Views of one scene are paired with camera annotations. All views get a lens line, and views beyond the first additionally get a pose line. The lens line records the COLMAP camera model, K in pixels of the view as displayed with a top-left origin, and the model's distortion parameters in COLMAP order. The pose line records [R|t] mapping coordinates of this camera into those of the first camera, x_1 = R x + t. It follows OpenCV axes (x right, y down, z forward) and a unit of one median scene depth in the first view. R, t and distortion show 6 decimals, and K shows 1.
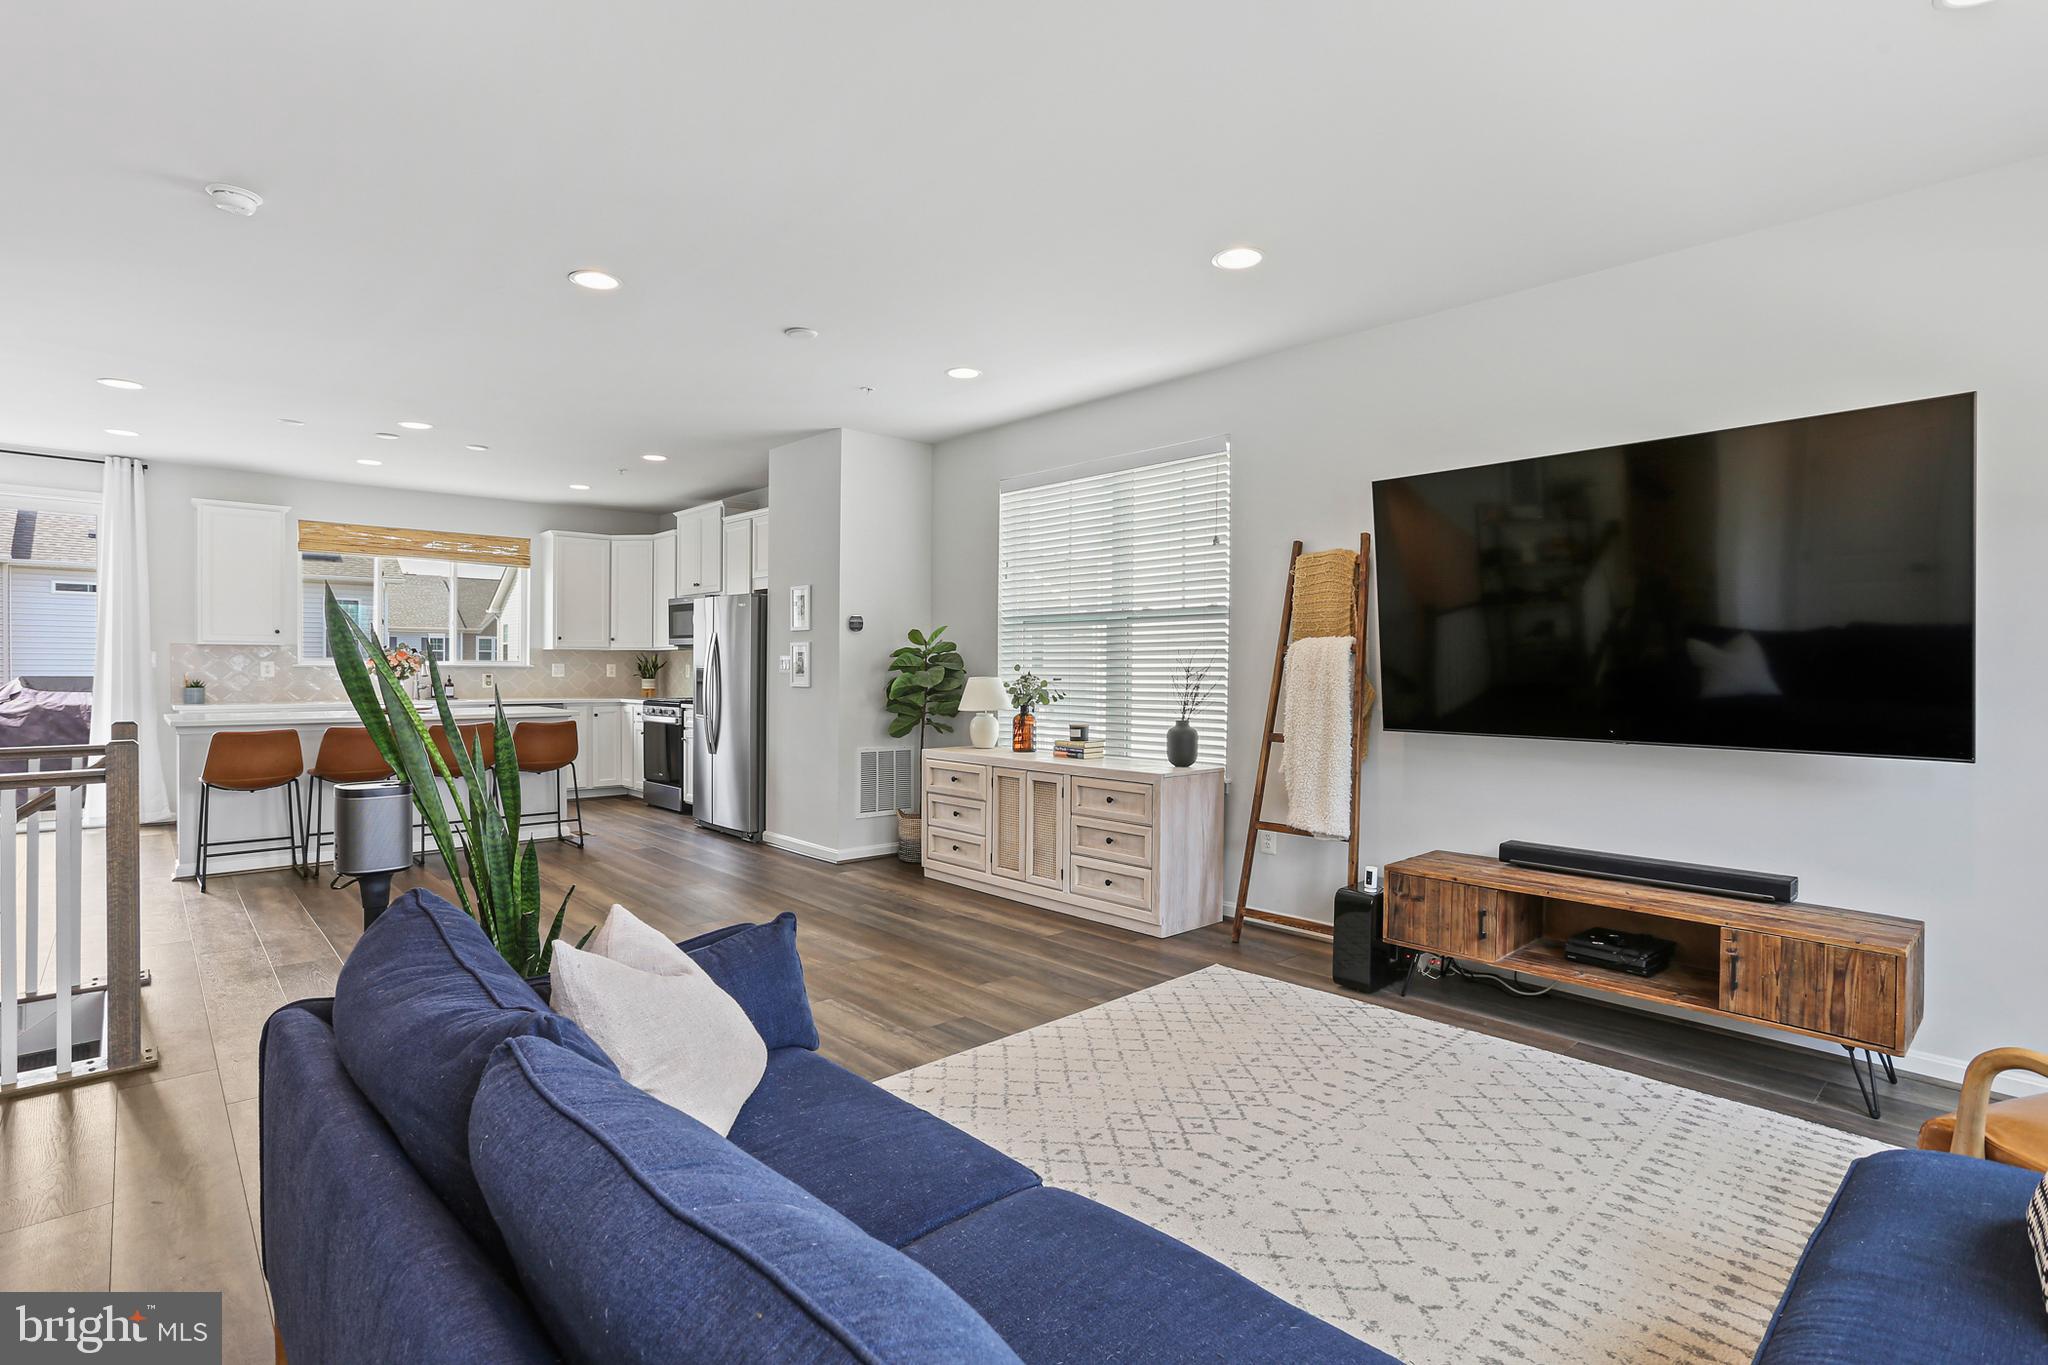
lens RADIAL K [[1000.7, 0, 1025.8], [0, 1000.7, 681.4], [0, 0, 1]] dist [-0.040666, 0.019252]
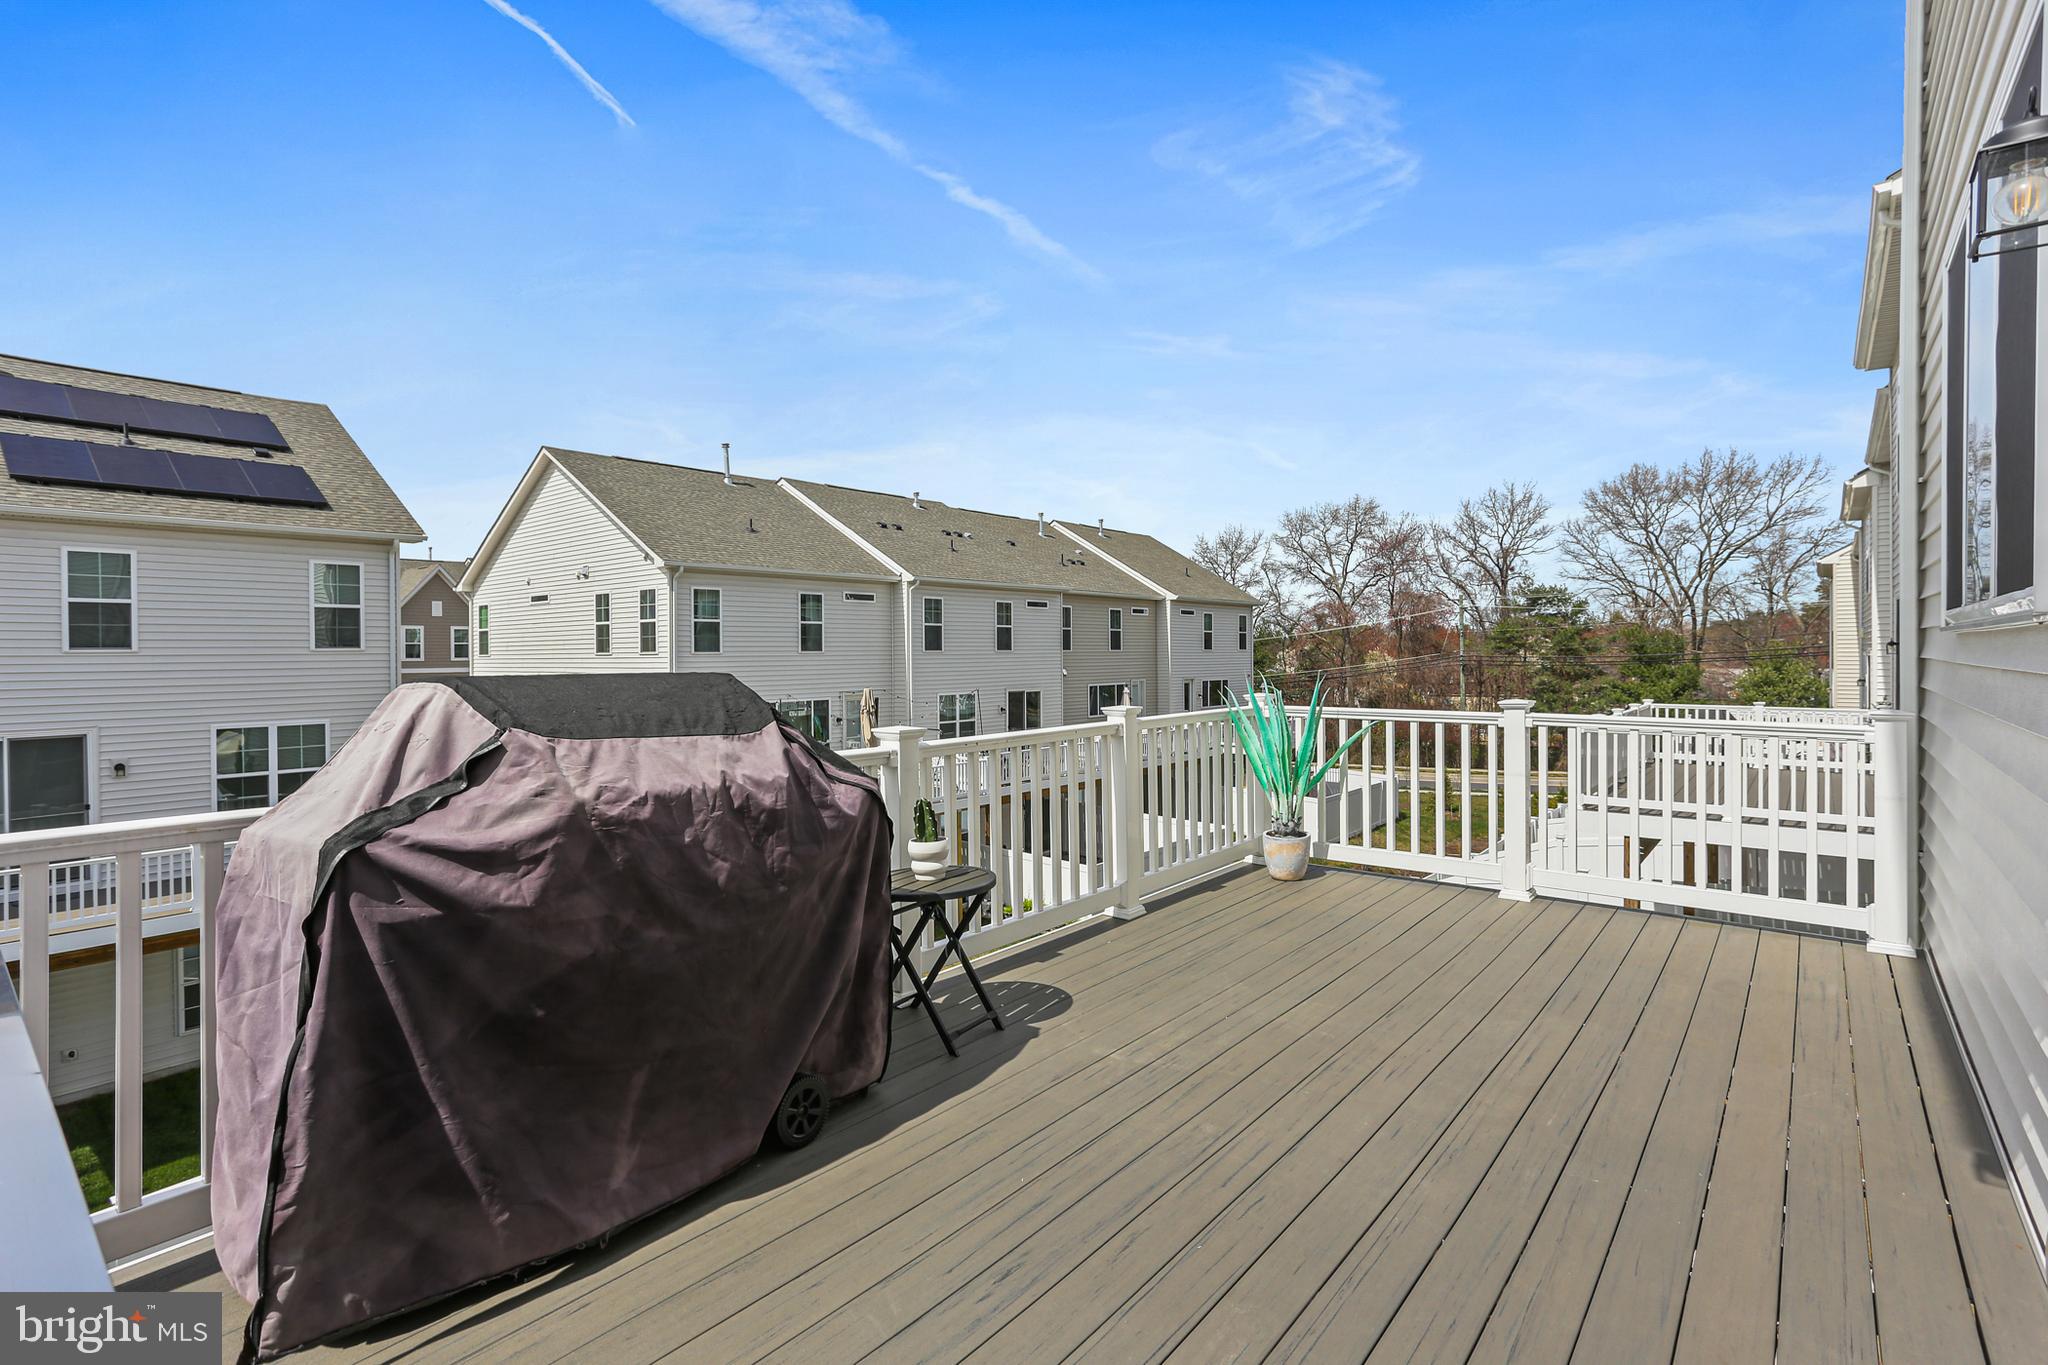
lens RADIAL K [[1000.7, 0, 1016.2], [0, 1000.7, 664.5], [0, 0, 1]] dist [-0.040666, 0.019252]
pose [[0.991185, -0.017587, 0.131311, -0.997570], [0.018161, 0.999830, -0.003171, -0.005103], [-0.131233, 0.005528, 0.991336, 0.808295]]
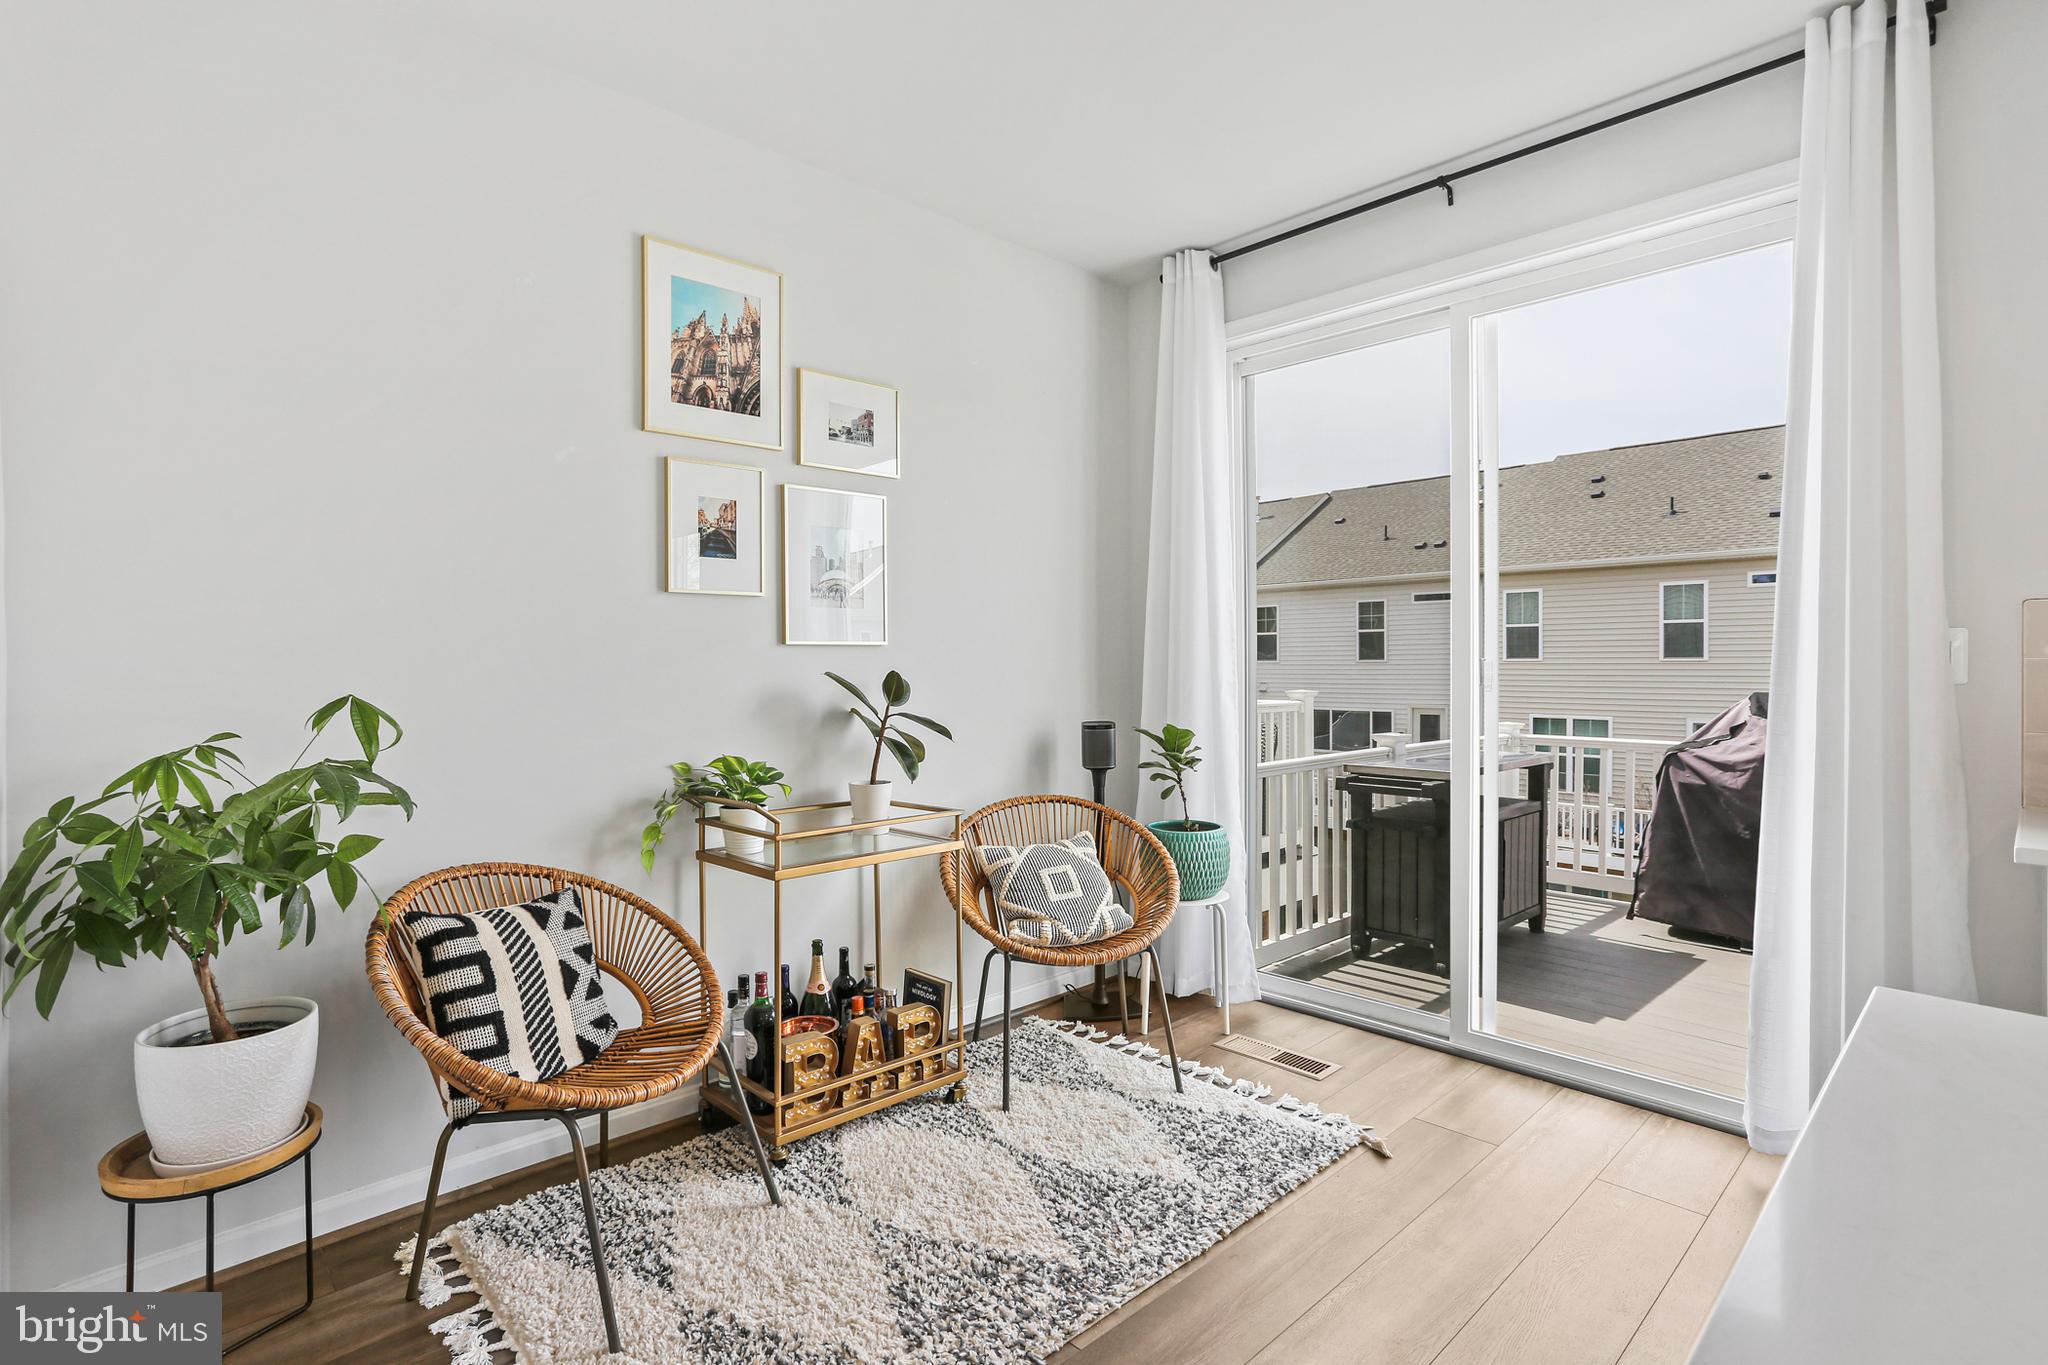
lens RADIAL K [[1001.9, 0, 1035.8], [0, 1001.9, 666.8], [0, 0, 1]] dist [-0.029891, -0.000448]
pose [[0.033527, -0.004551, -0.999427, -0.548085], [-0.013490, 0.999896, -0.005006, -0.011928], [0.999347, 0.013650, 0.033463, 0.642058]]
